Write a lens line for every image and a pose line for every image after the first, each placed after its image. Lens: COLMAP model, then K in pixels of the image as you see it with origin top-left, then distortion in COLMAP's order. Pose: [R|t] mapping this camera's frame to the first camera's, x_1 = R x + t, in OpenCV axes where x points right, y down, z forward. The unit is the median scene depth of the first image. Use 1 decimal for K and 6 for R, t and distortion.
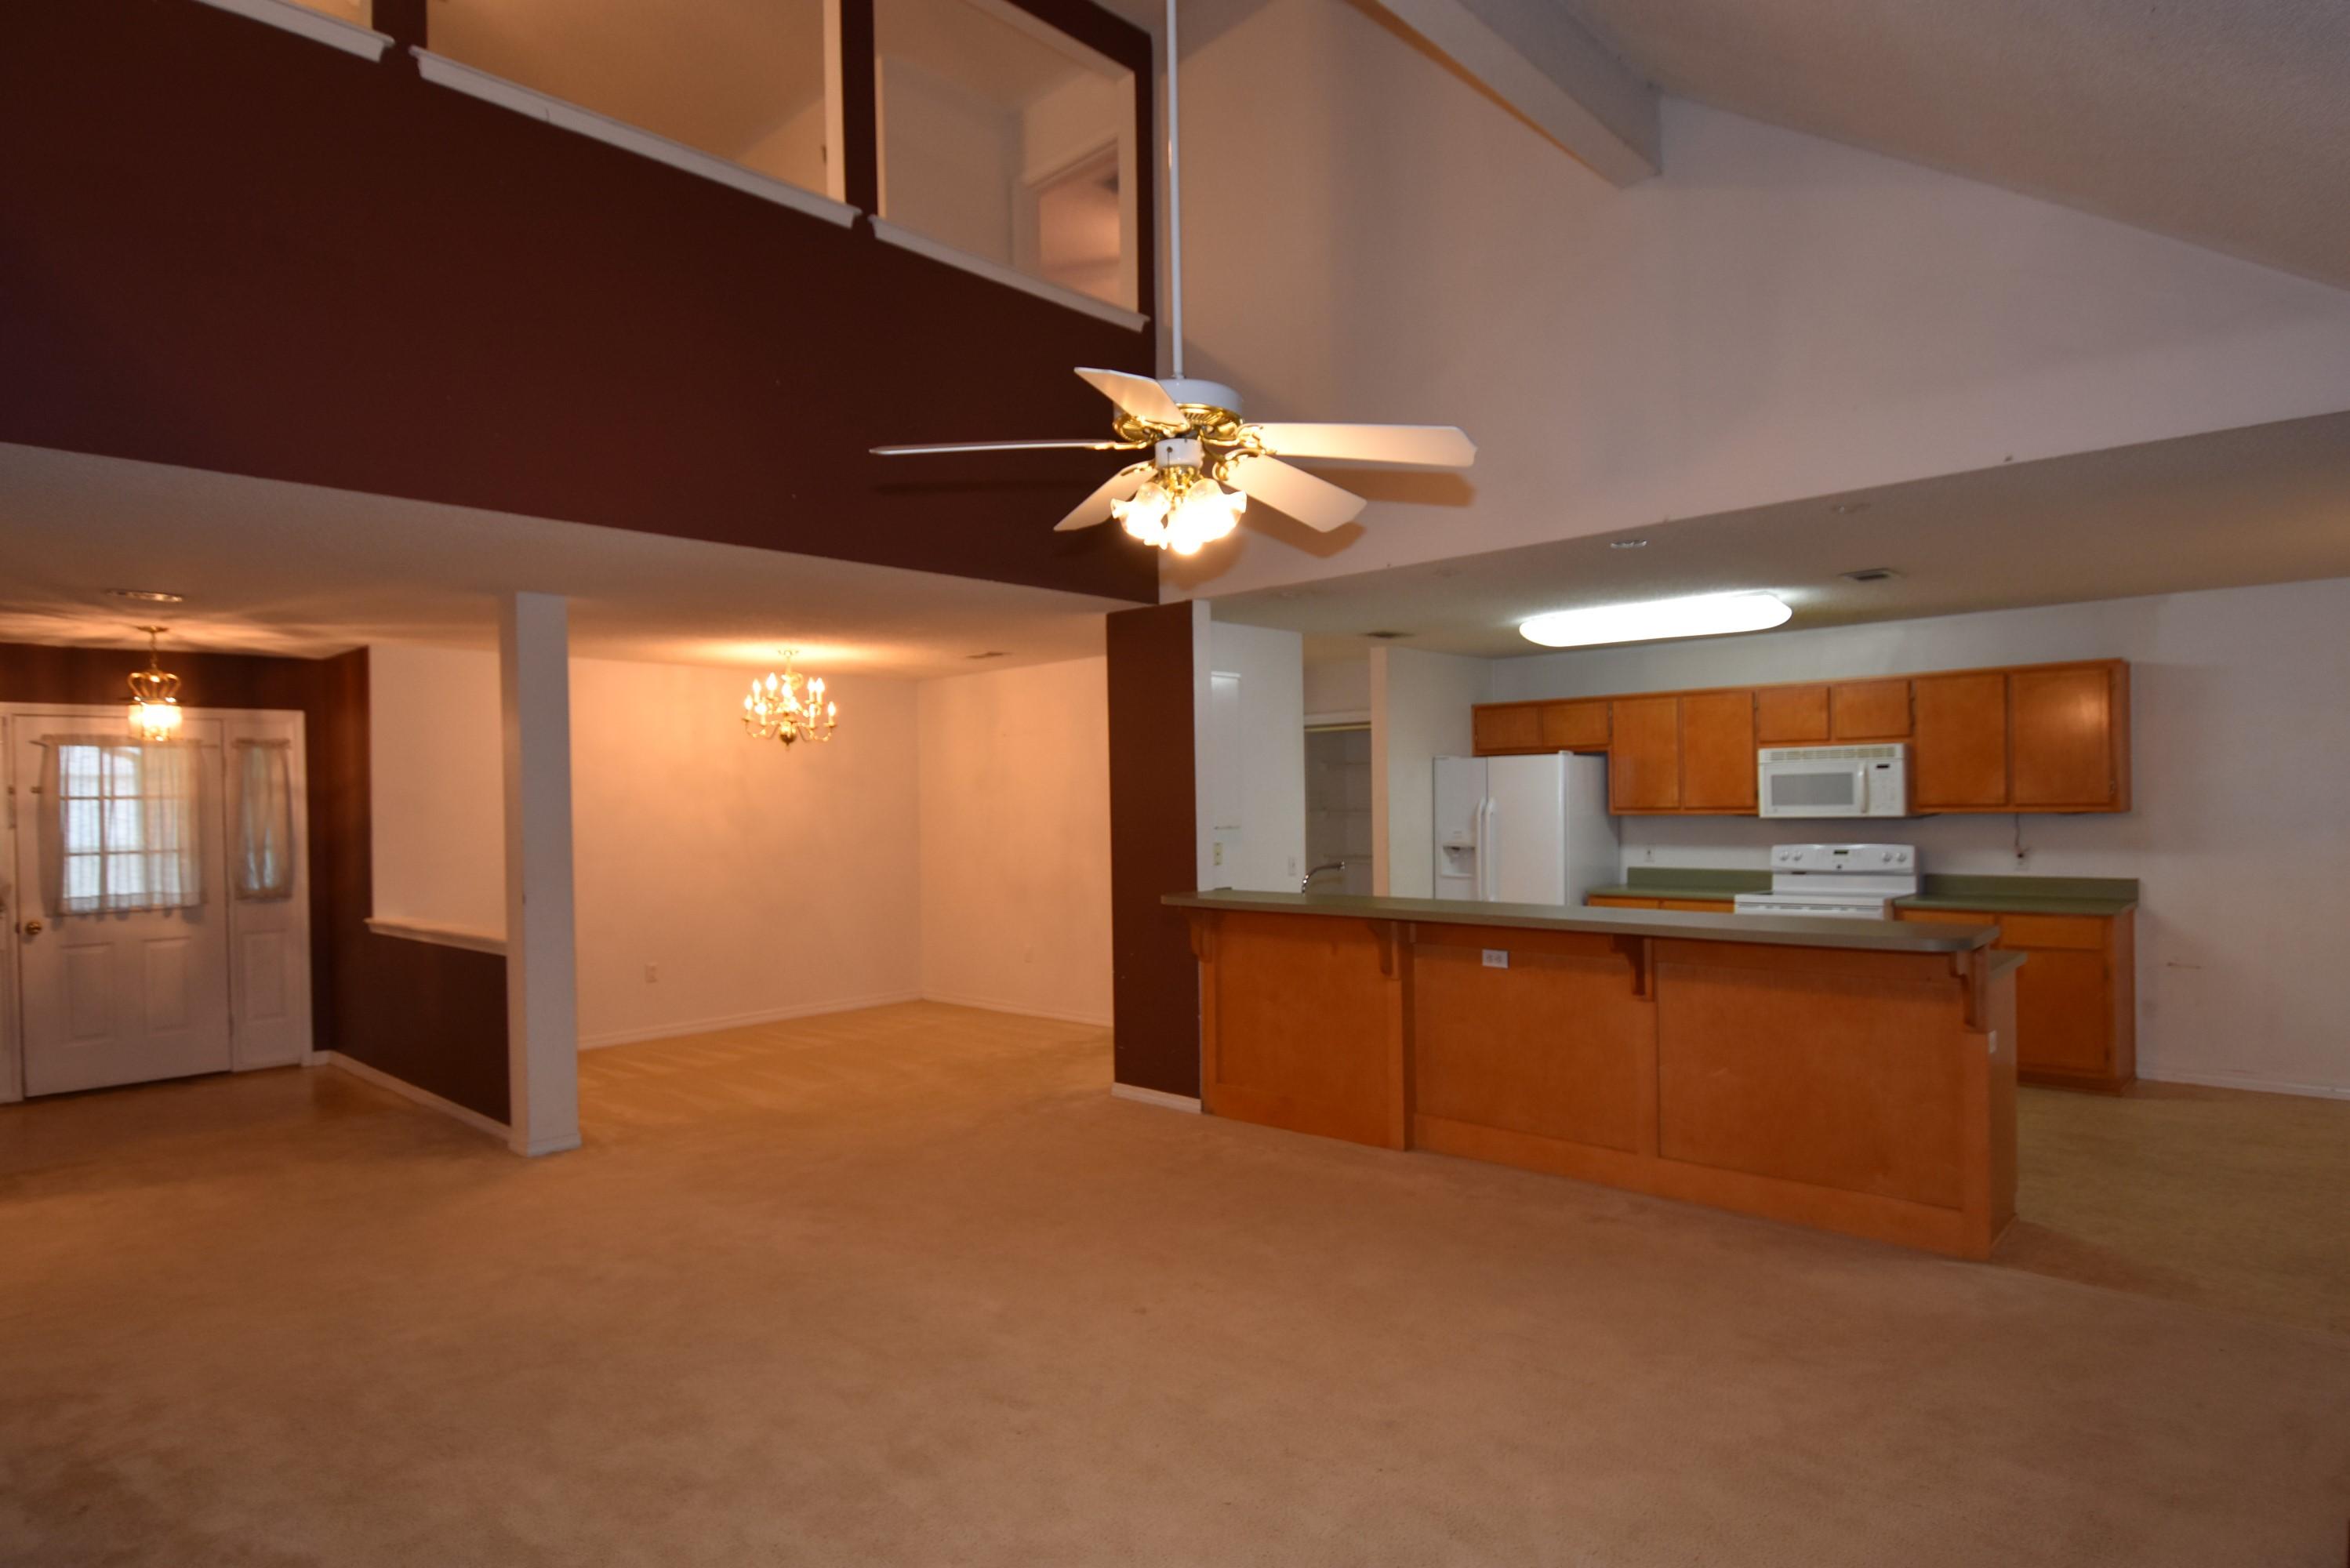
lens RADIAL K [[1274.7, 0, 1185.1], [0, 1274.7, 804.9], [0, 0, 1]] dist [0.021151, -0.025904]
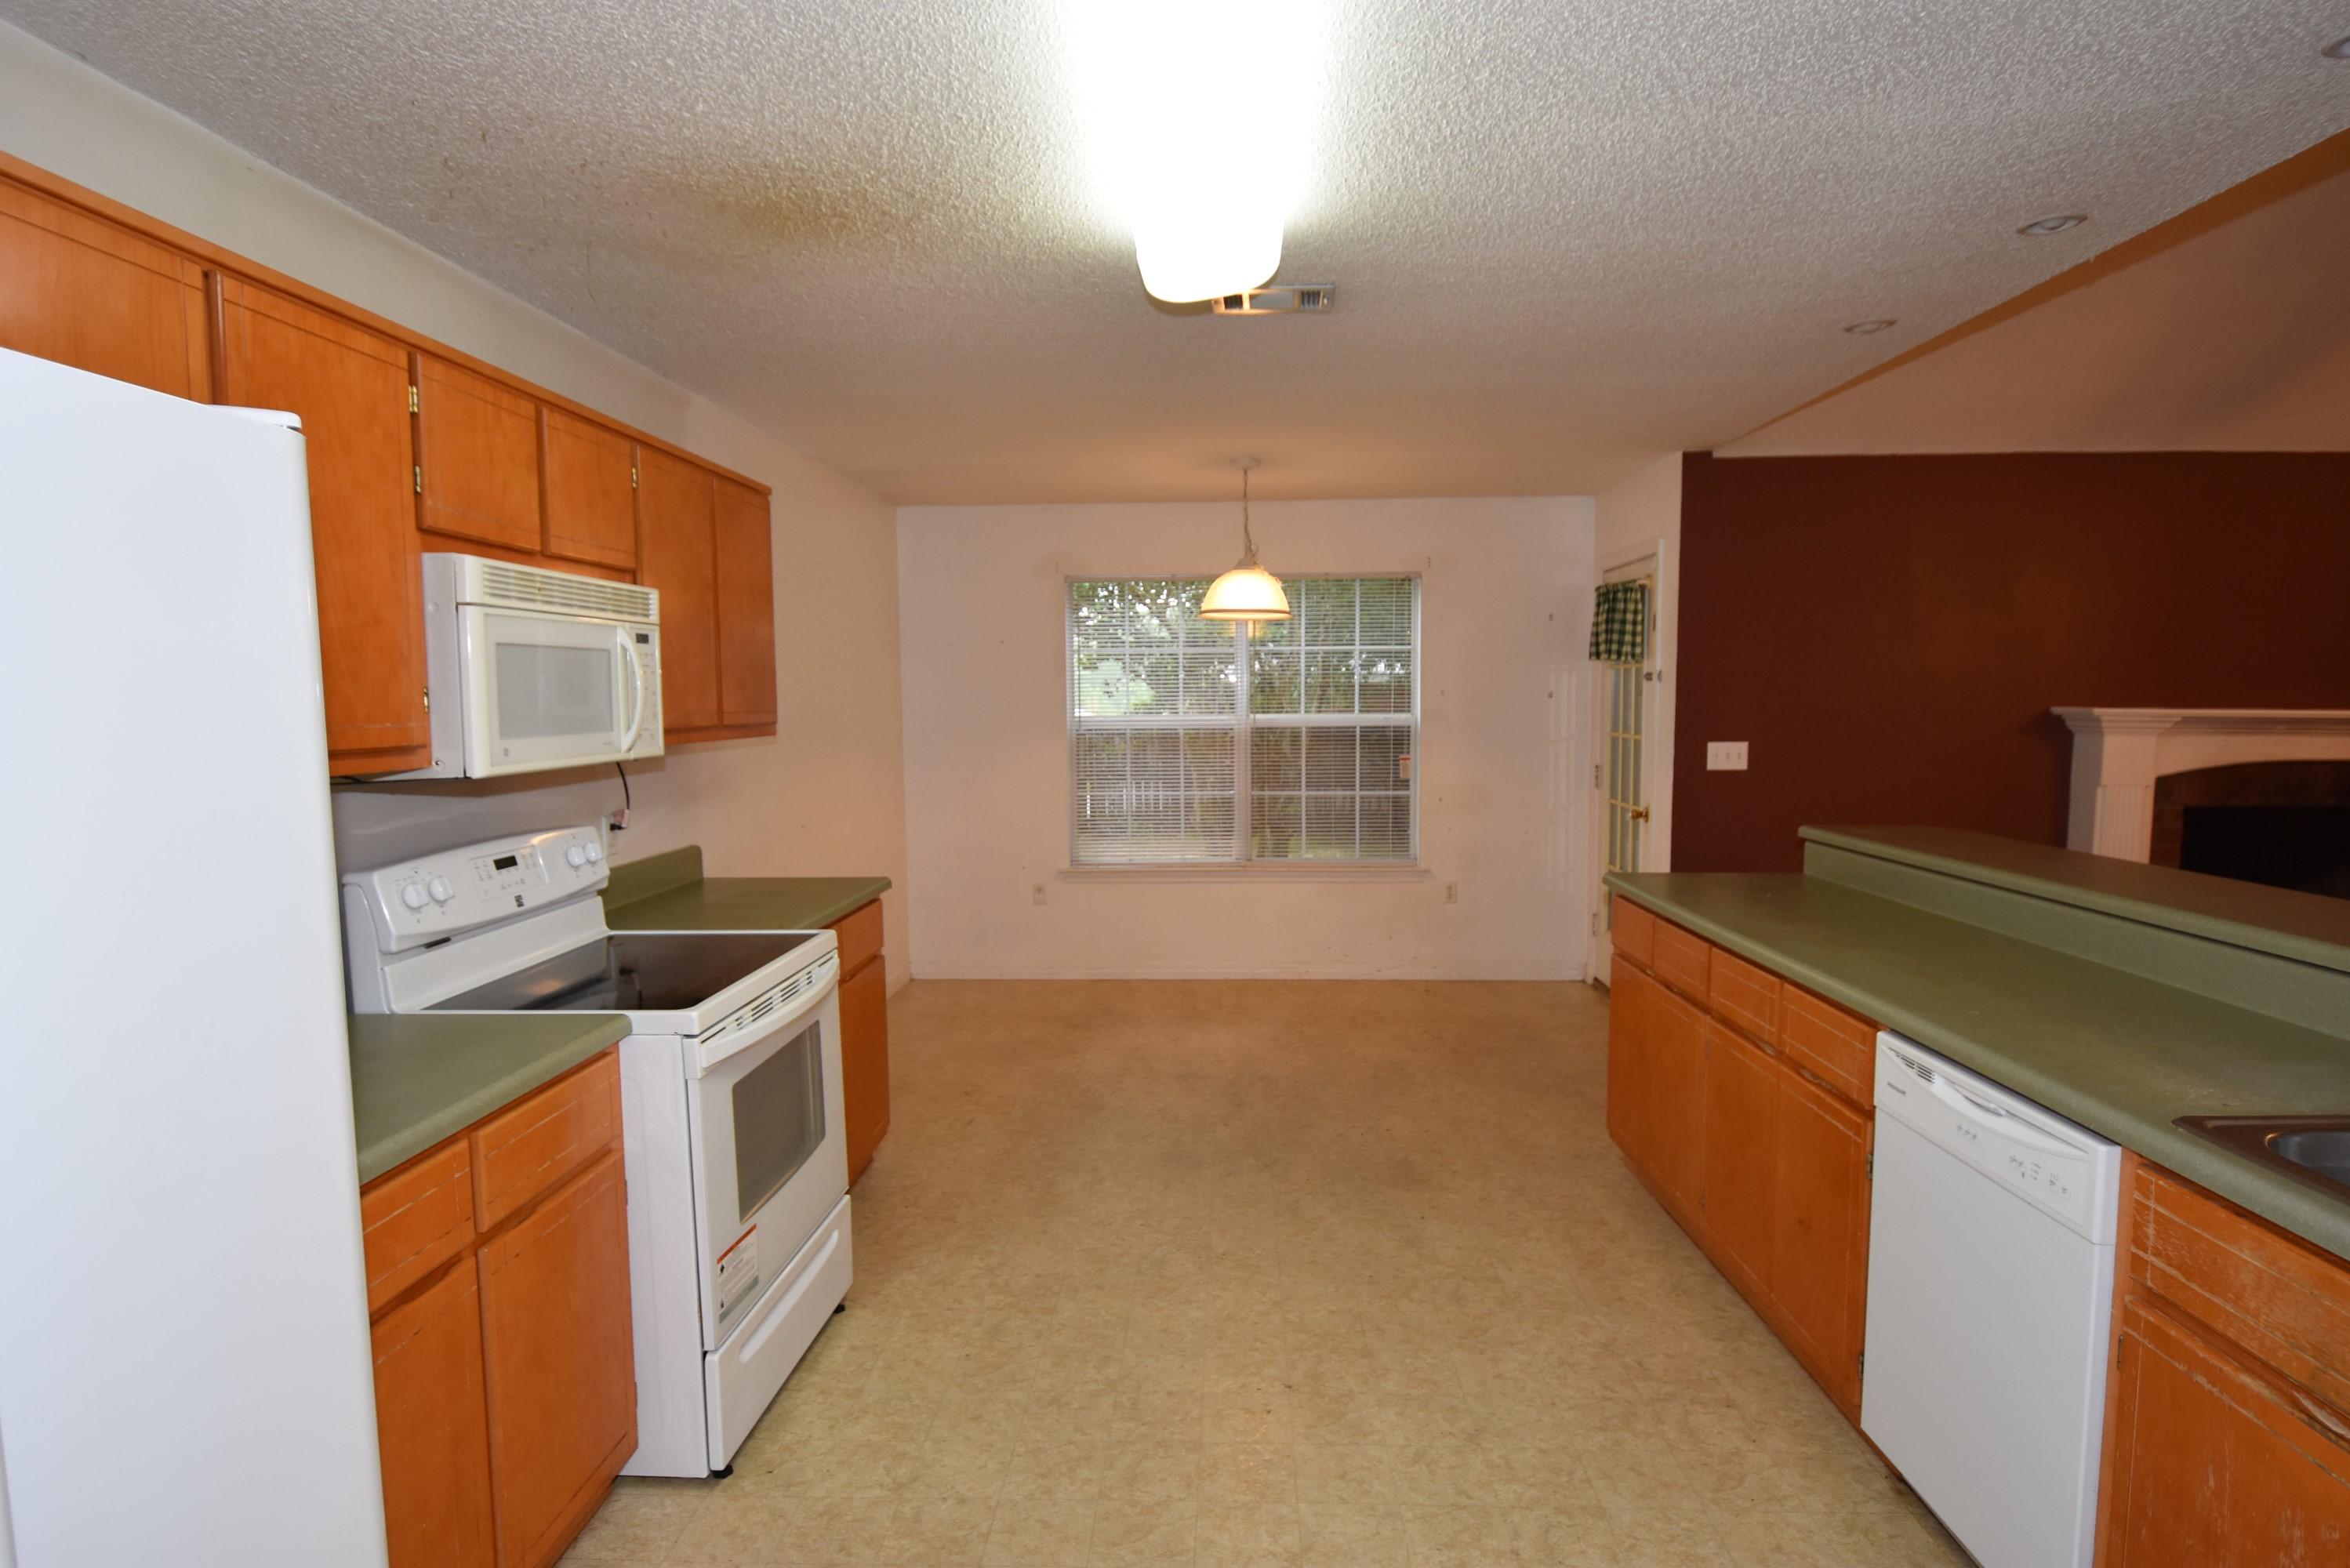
lens RADIAL K [[1274.7, 0, 1176.9], [0, 1274.7, 809.2], [0, 0, 1]] dist [0.021151, -0.025904]
pose [[-0.648180, -0.045720, 0.760114, 0.108920], [0.022992, 0.996566, 0.079549, -0.003556], [-0.761140, 0.069039, -0.644902, 1.116659]]
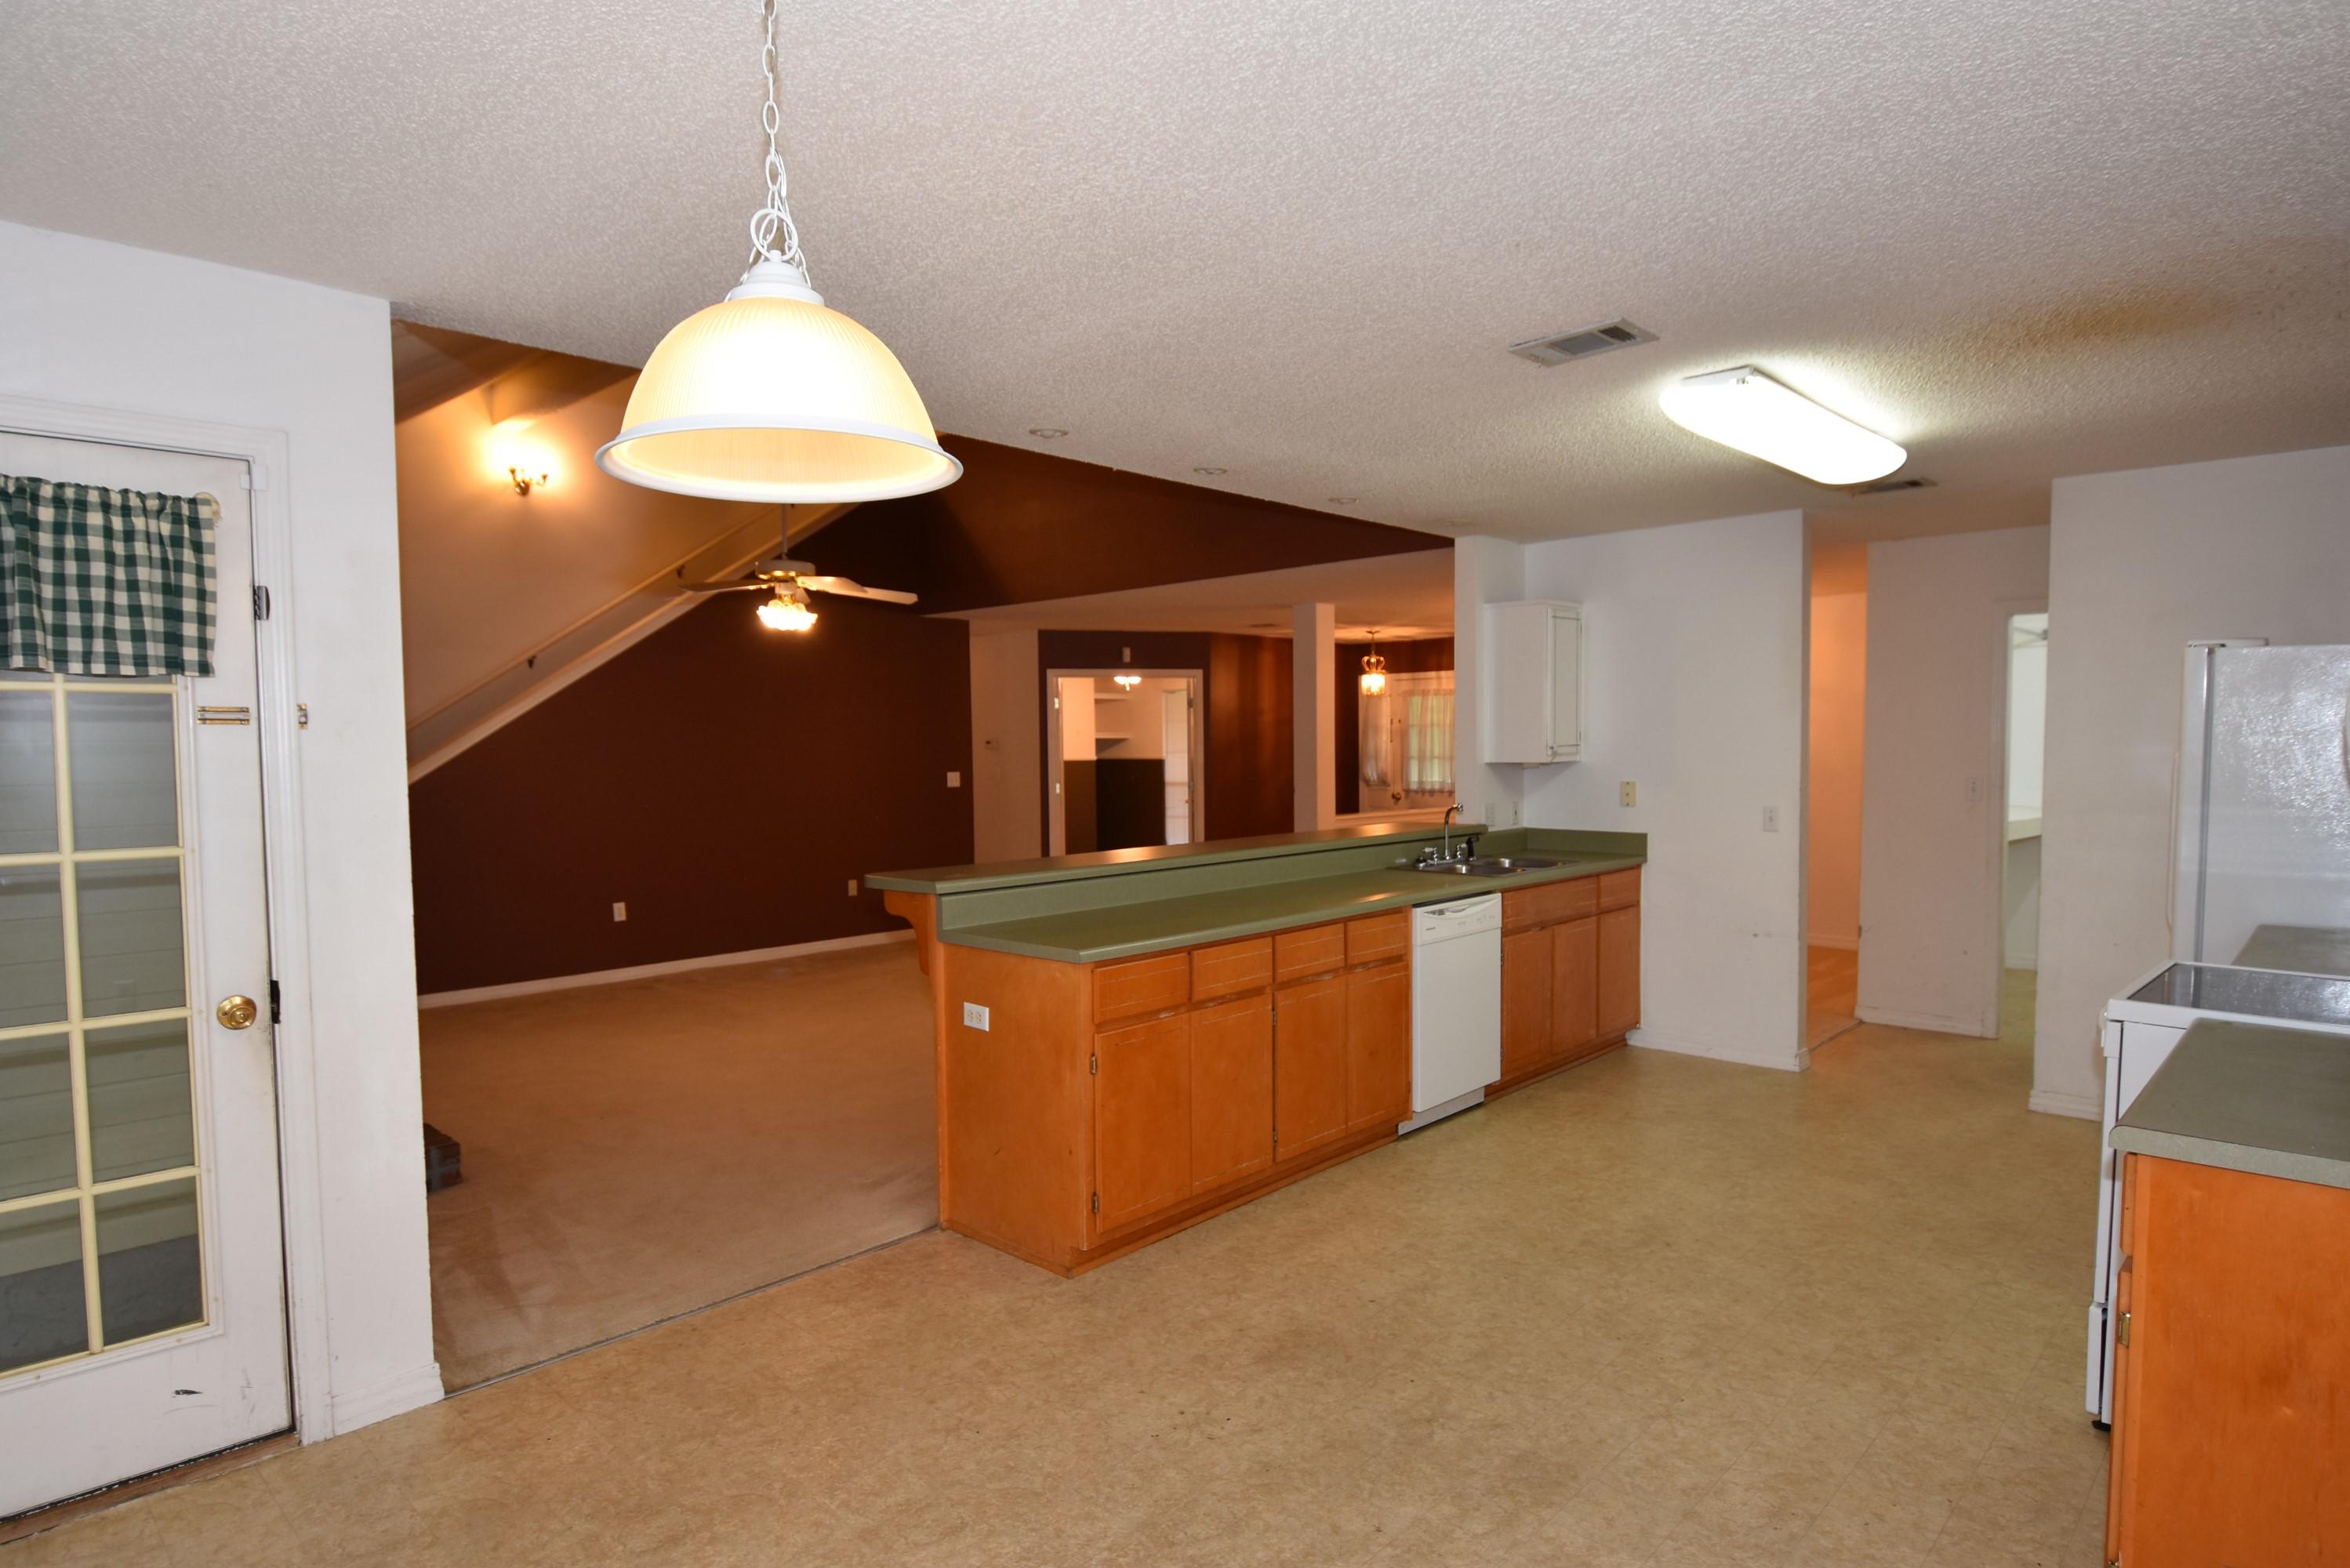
lens RADIAL K [[1274.7, 0, 1179.6], [0, 1274.7, 801.0], [0, 0, 1]] dist [0.021151, -0.025904]
pose [[-0.007548, 0.063304, -0.997966, 0.877341], [0.004262, 0.997987, 0.063273, -0.013884], [0.999962, -0.003776, -0.007802, 0.663495]]
